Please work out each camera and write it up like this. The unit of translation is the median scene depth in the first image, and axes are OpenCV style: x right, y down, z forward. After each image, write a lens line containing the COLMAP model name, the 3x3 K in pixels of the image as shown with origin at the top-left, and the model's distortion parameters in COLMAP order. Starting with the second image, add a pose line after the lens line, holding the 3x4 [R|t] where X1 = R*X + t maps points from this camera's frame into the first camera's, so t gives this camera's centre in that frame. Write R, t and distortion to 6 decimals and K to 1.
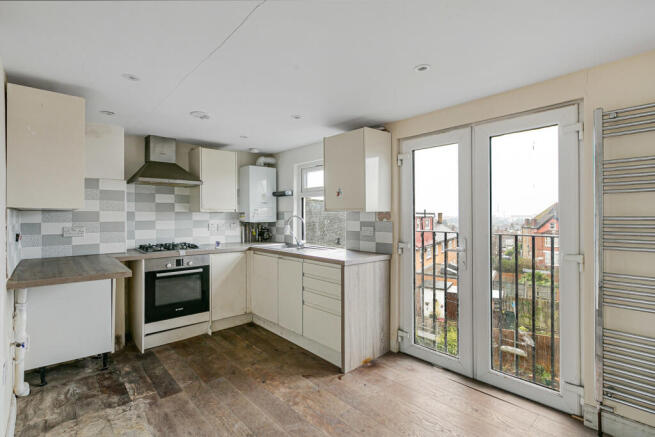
lens RADIAL K [[320.7, 0, 346.4], [0, 320.7, 216.4], [0, 0, 1]] dist [-0.001176, -0.000060]
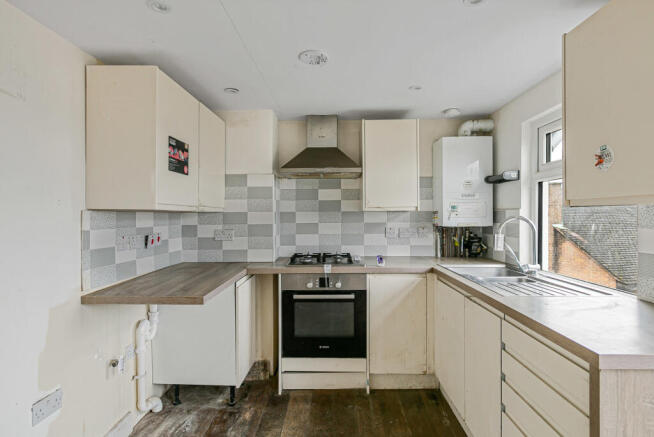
lens RADIAL K [[356.3, 0, 320.5], [0, 356.3, 218.2], [0, 0, 1]] dist [0.001313, 0.000024]
pose [[0.693895, 0.001293, -0.720075, 0.048277], [0.003024, 0.999984, 0.004710, -0.003519], [0.720069, -0.005446, 0.693881, 0.437442]]
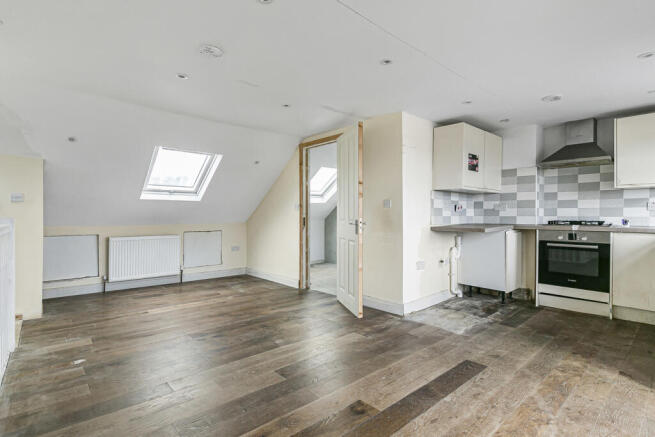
lens RADIAL K [[333.5, 0, 323.9], [0, 333.5, 218.2], [0, 0, 1]] dist [0.001015, -0.000197]
pose [[-0.020681, 0.008016, -0.999754, 0.596375], [-0.003038, 0.999963, 0.008081, 0.075887], [0.999782, 0.003205, -0.020656, 0.198327]]
